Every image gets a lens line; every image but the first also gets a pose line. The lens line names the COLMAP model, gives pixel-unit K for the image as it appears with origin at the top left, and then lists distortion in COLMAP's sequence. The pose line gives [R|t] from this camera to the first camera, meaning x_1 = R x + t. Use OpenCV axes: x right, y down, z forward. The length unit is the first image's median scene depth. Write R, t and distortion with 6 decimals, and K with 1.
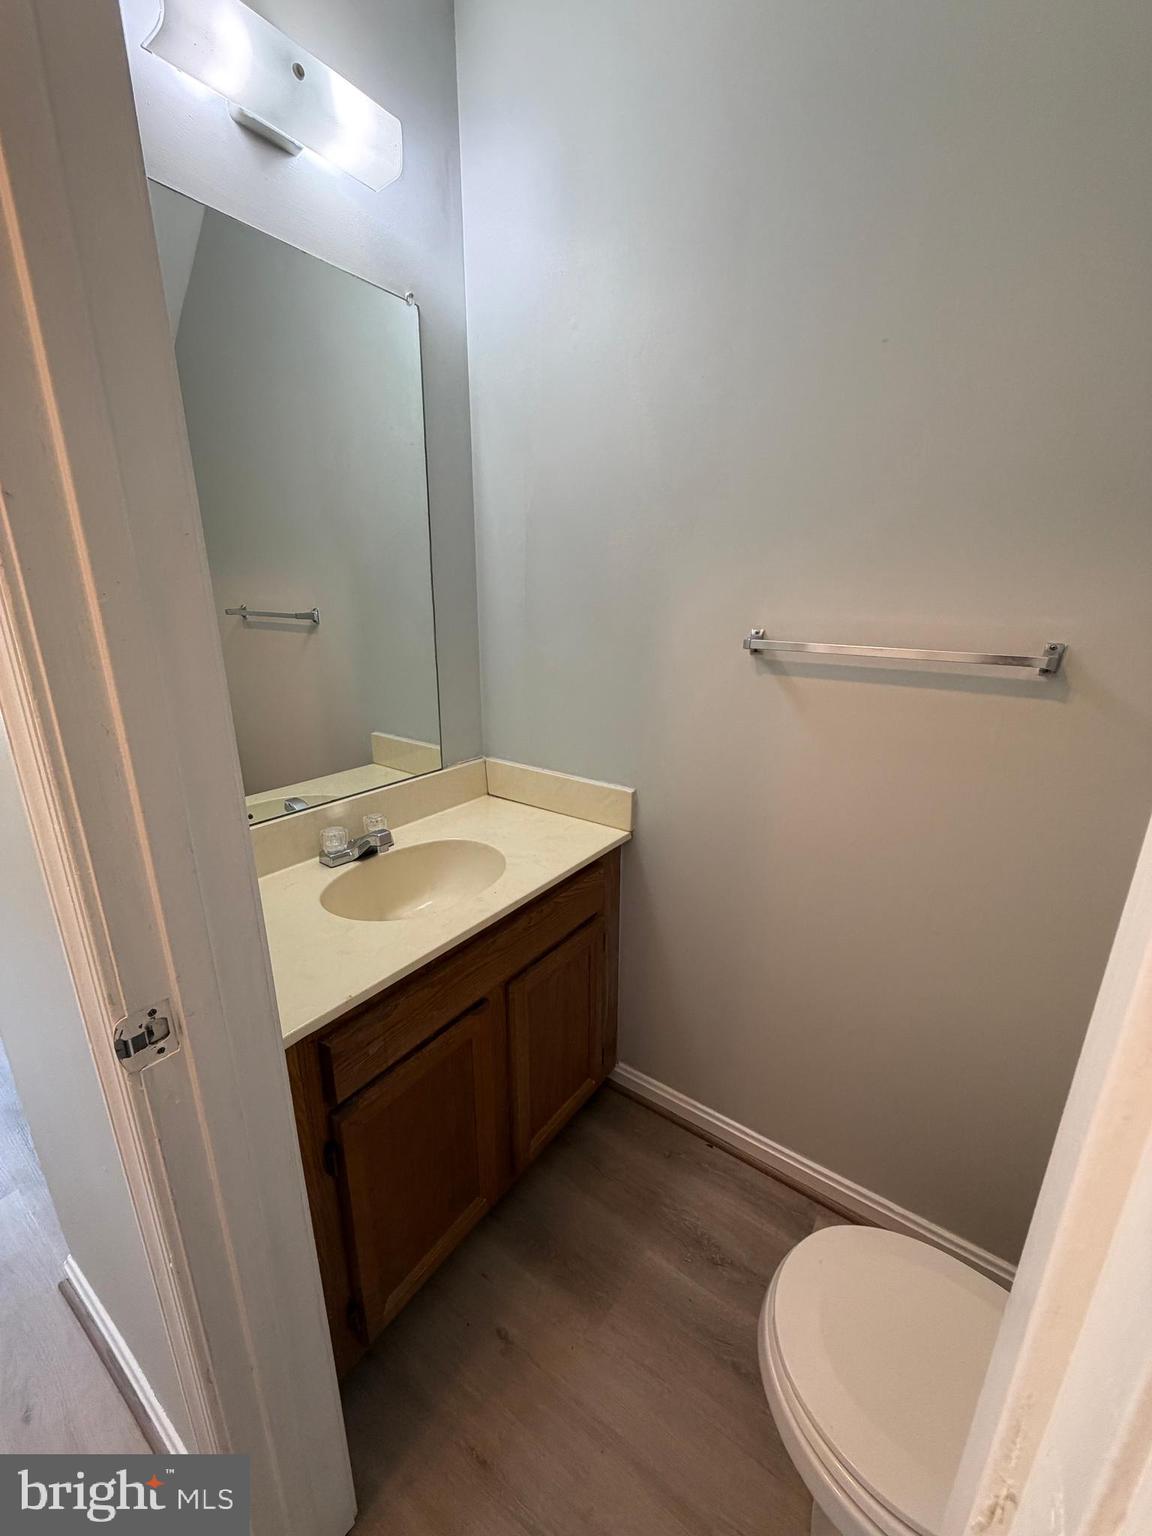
lens RADIAL K [[611.0, 0, 577.1], [0, 611.0, 766.0], [0, 0, 1]] dist [0.000578, 0.000154]
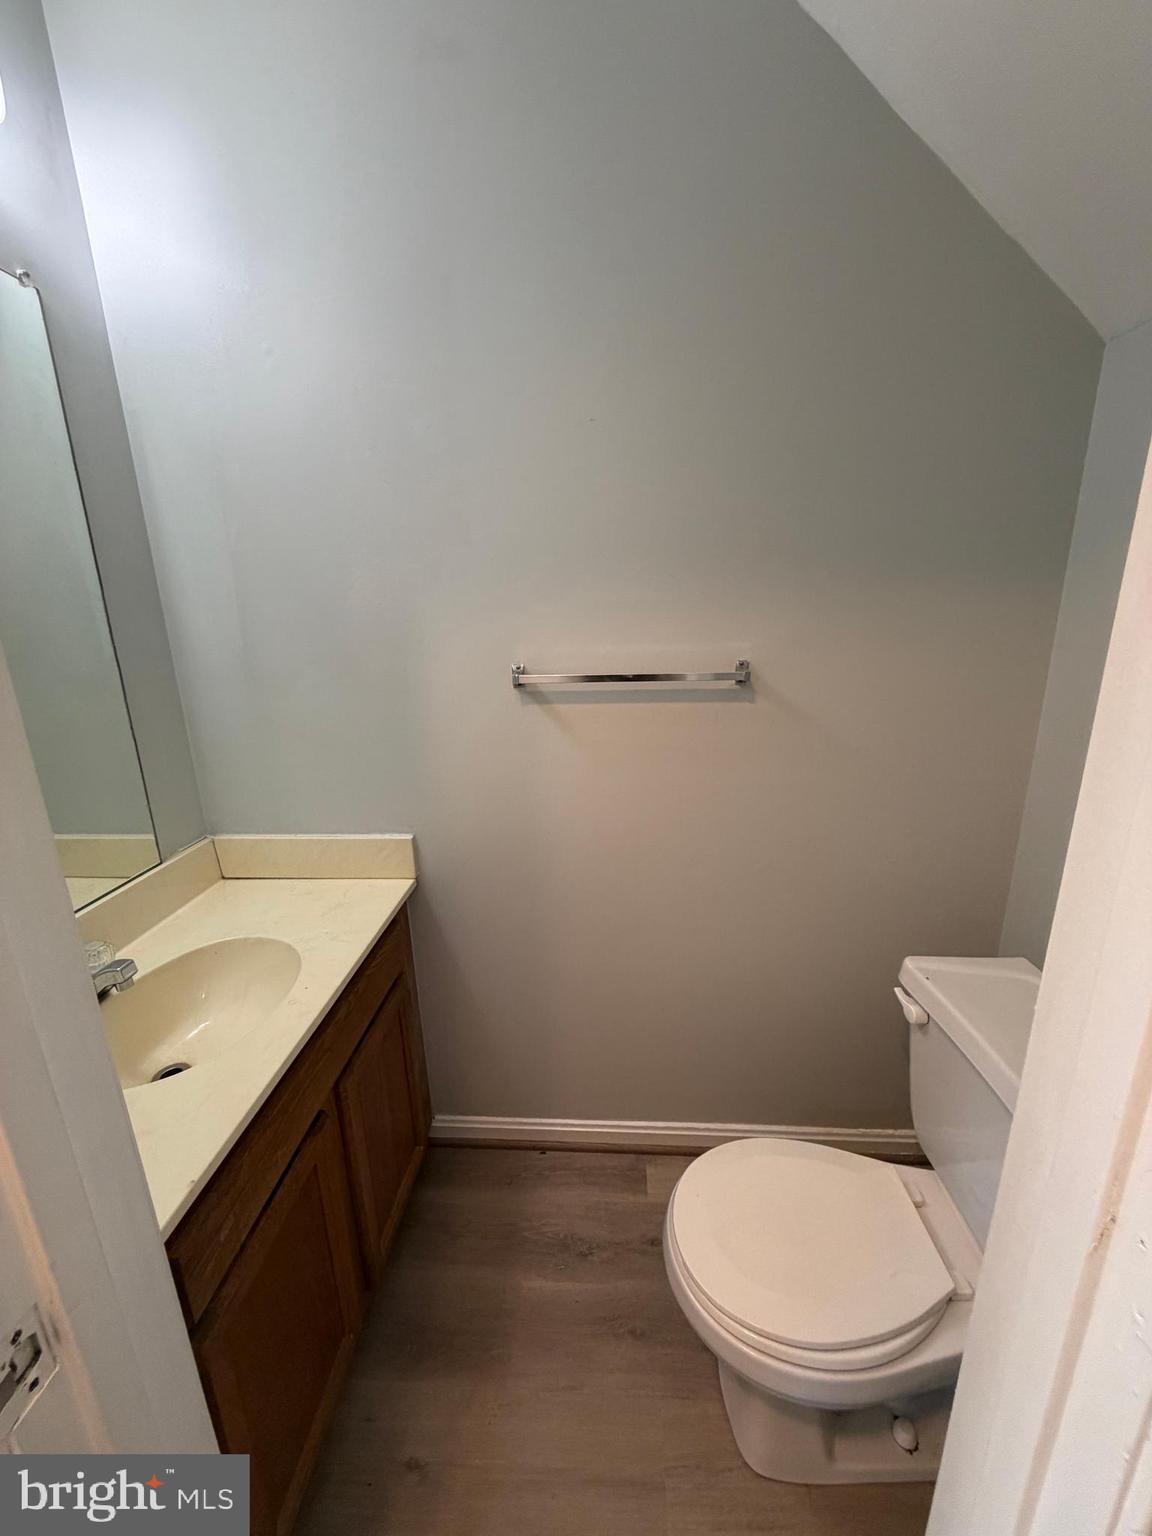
lens RADIAL K [[607.0, 0, 581.0], [0, 607.0, 765.9], [0, 0, 1]] dist [-0.001060, 0.000057]
pose [[0.846934, -0.166370, 0.504999, -0.159071], [0.179690, 0.983463, 0.022641, -0.045885], [-0.500415, 0.071568, 0.862823, 0.028526]]
